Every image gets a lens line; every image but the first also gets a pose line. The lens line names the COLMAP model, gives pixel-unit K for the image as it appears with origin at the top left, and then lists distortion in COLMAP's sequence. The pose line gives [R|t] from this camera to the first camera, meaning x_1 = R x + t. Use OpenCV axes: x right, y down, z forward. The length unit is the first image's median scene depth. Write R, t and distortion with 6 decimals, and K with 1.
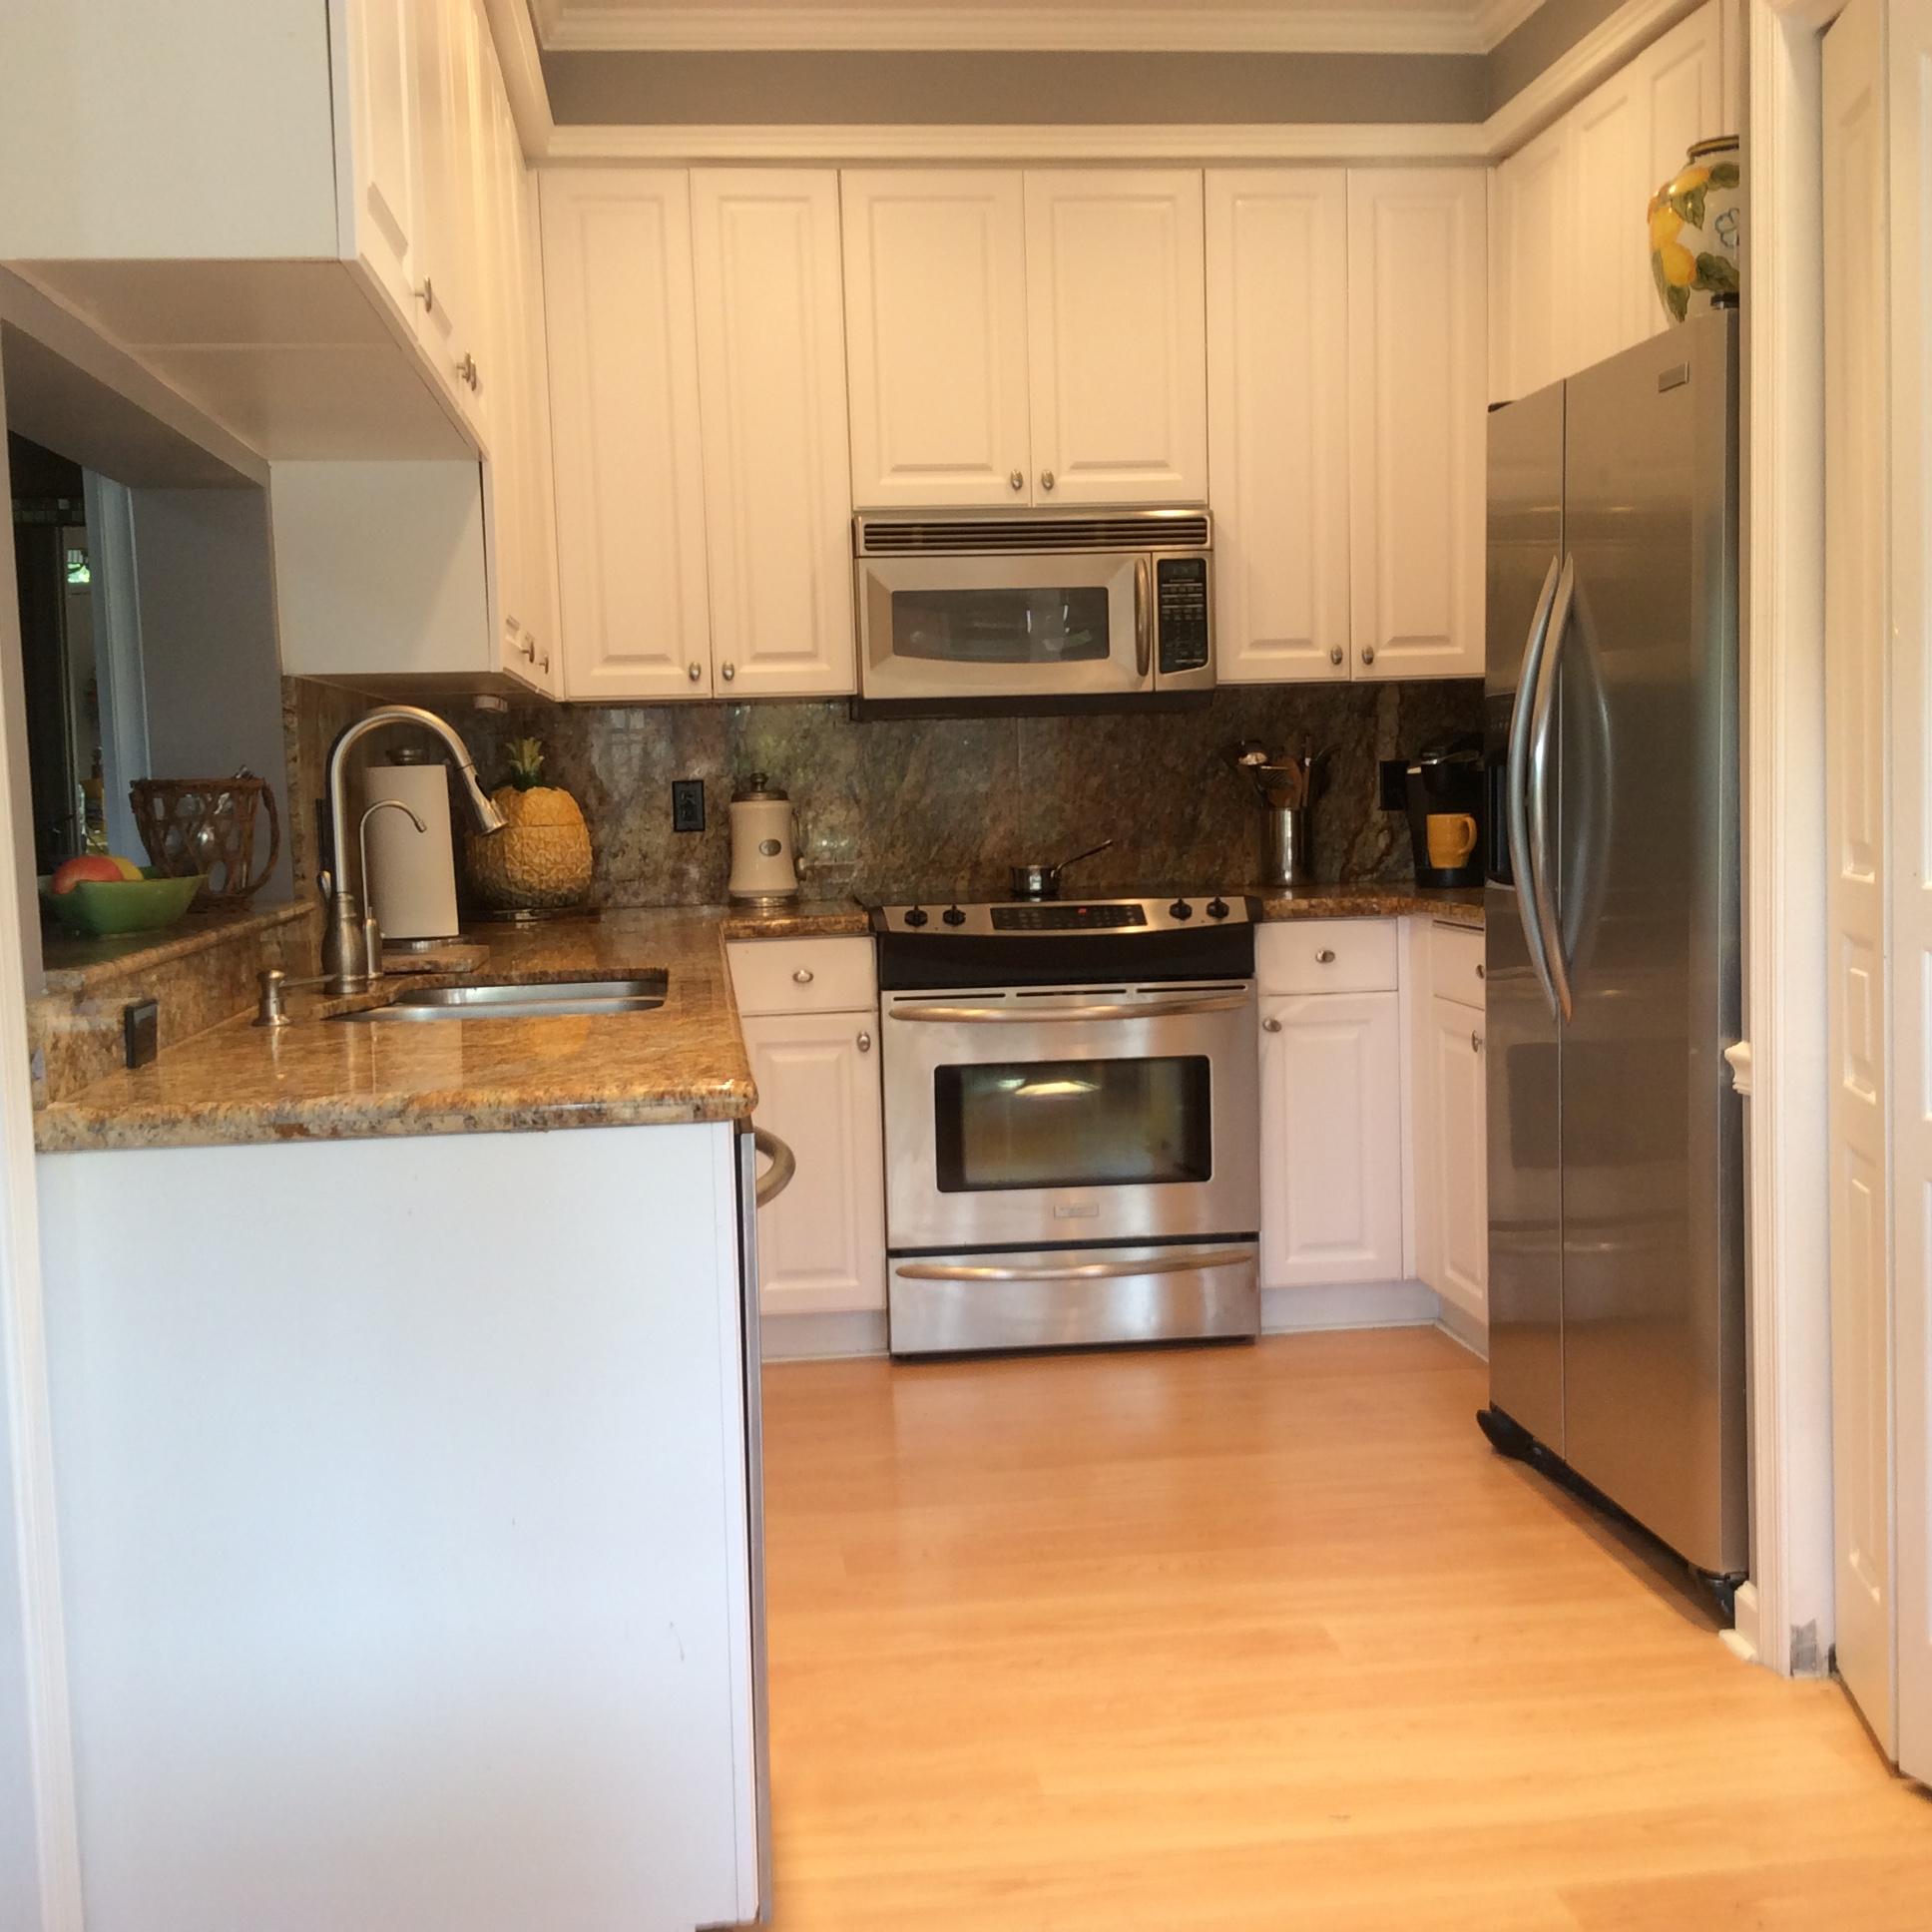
lens RADIAL K [[2374.7, 0, 966.0], [0, 2374.7, 966.0], [0, 0, 1]] dist [-0.008514, 0.735661]
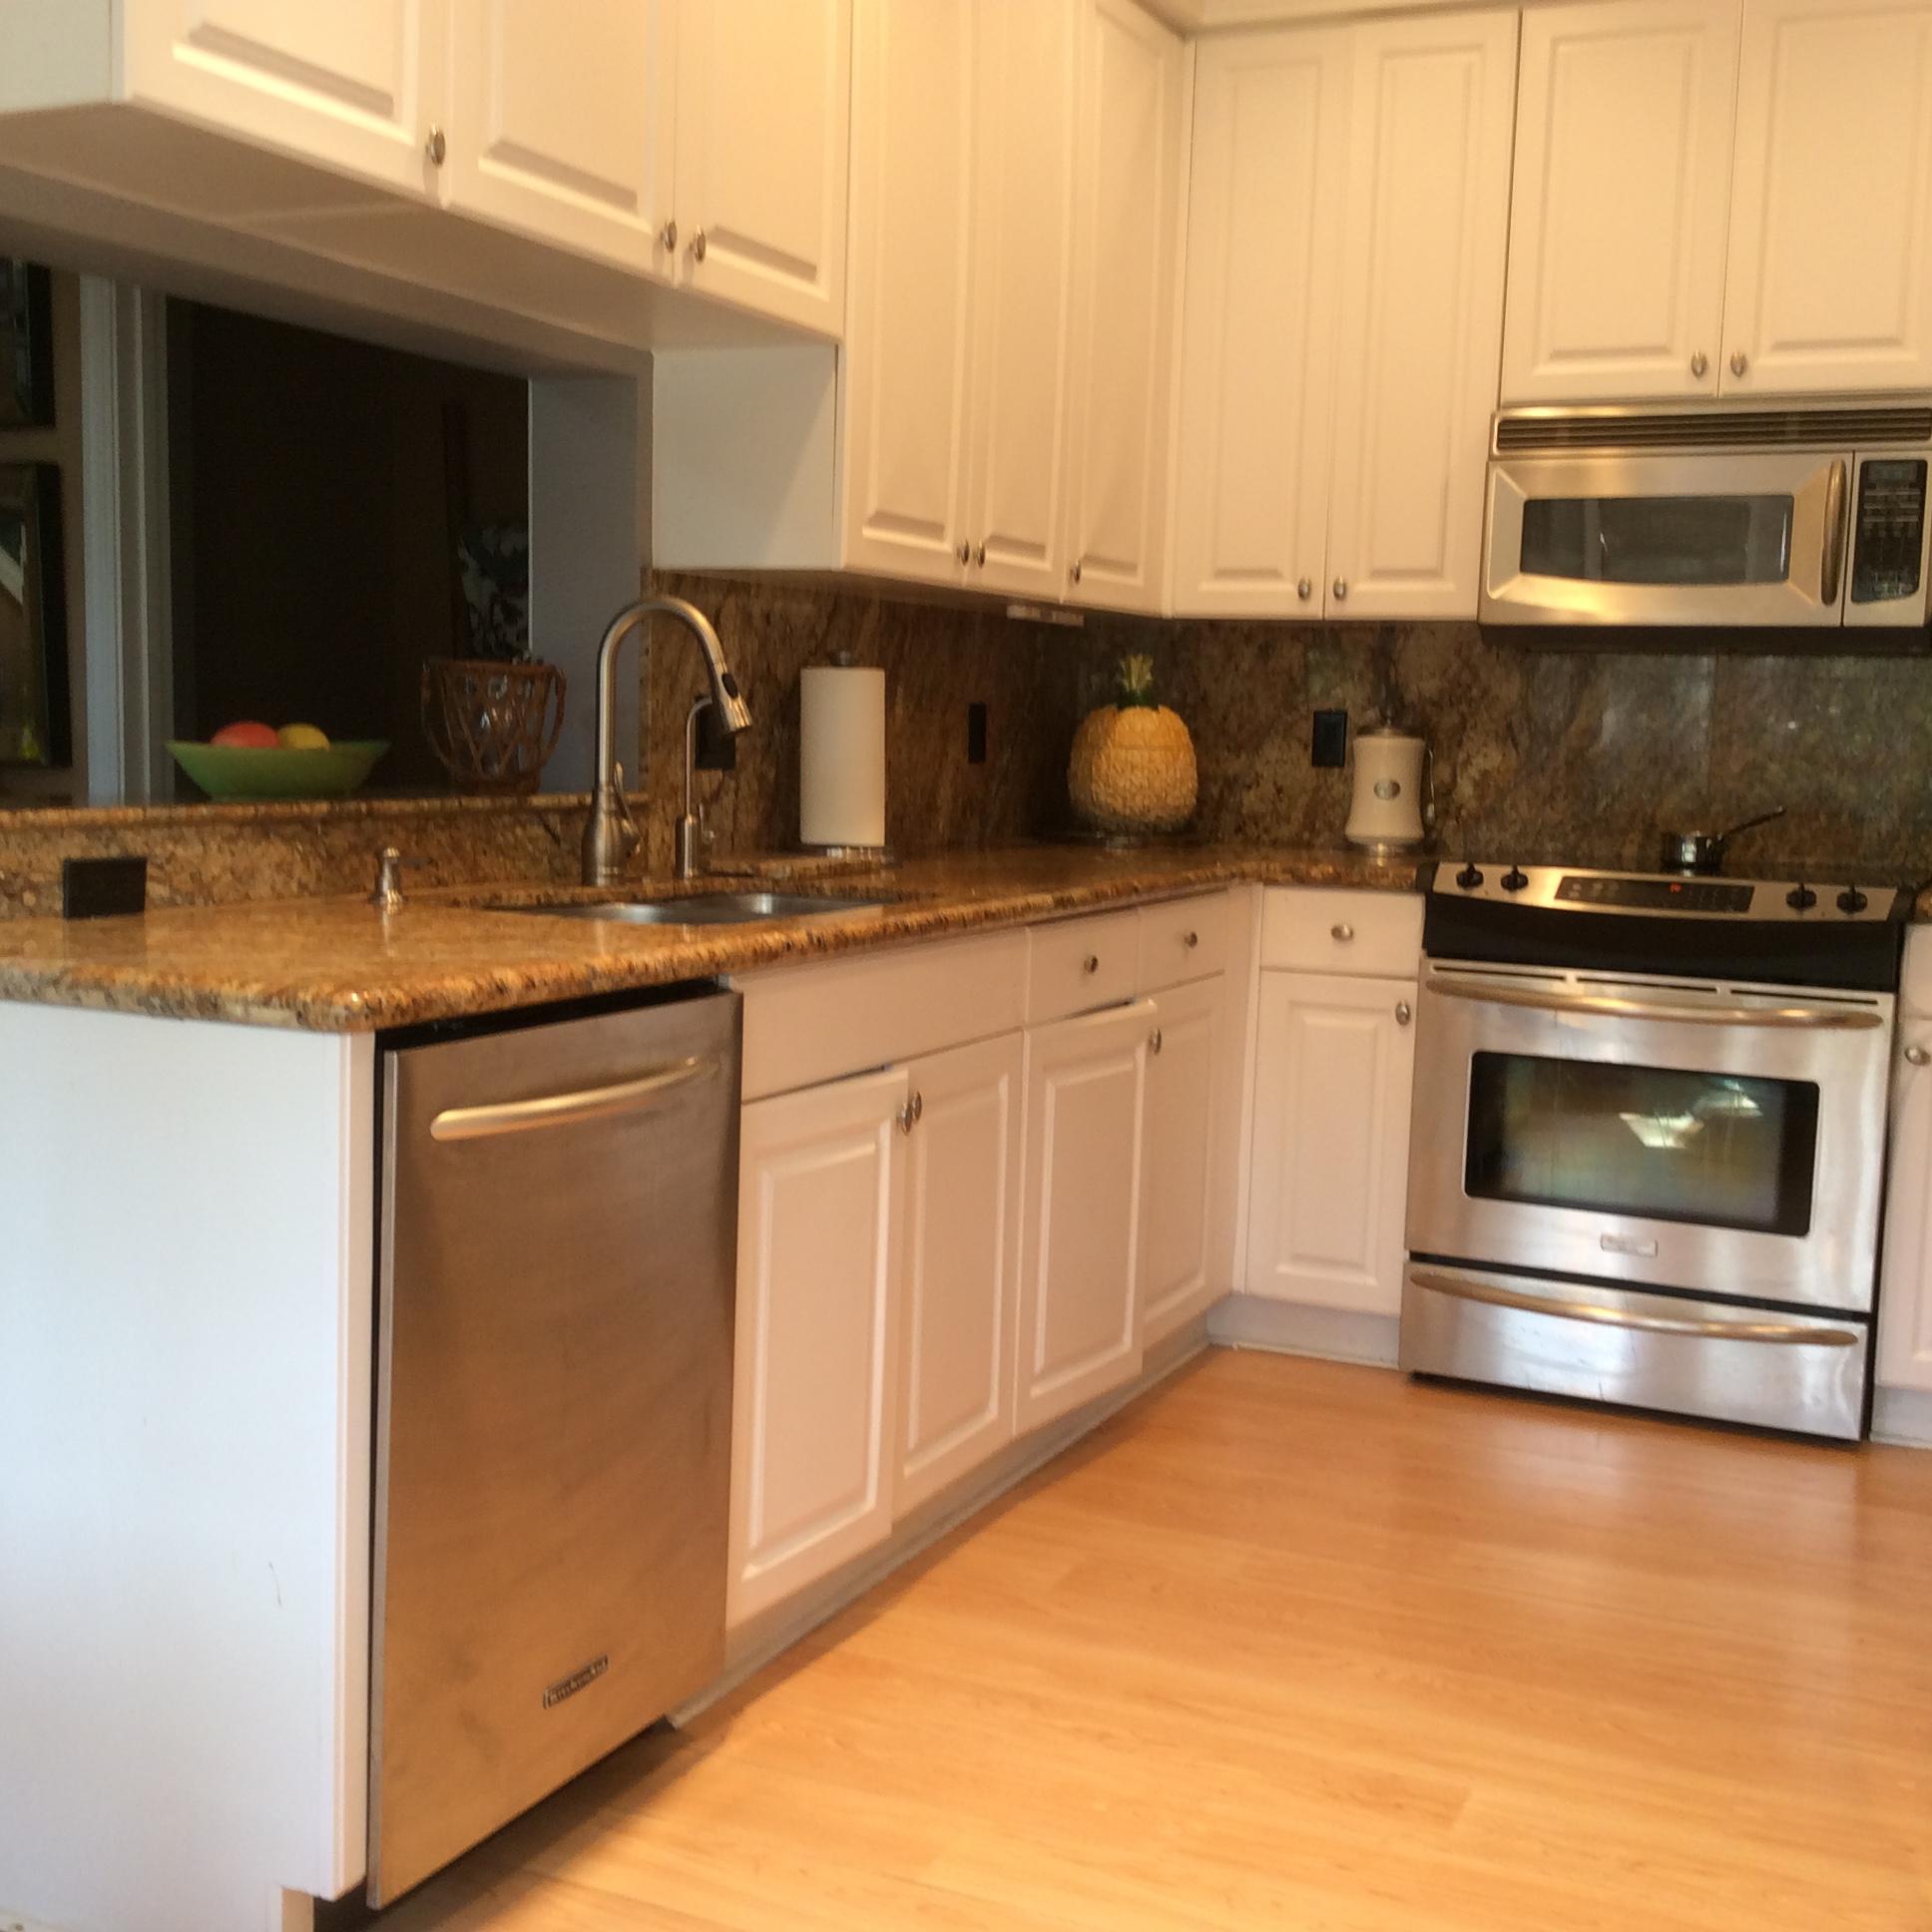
lens RADIAL K [[2363.5, 0, 966.0], [0, 2363.5, 966.0], [0, 0, 1]] dist [0.188033, -0.359877]
pose [[0.856185, 0.110024, -0.504819, 0.252314], [-0.098114, 0.993907, 0.050216, -0.013336], [0.507269, 0.006535, 0.861763, 0.149424]]
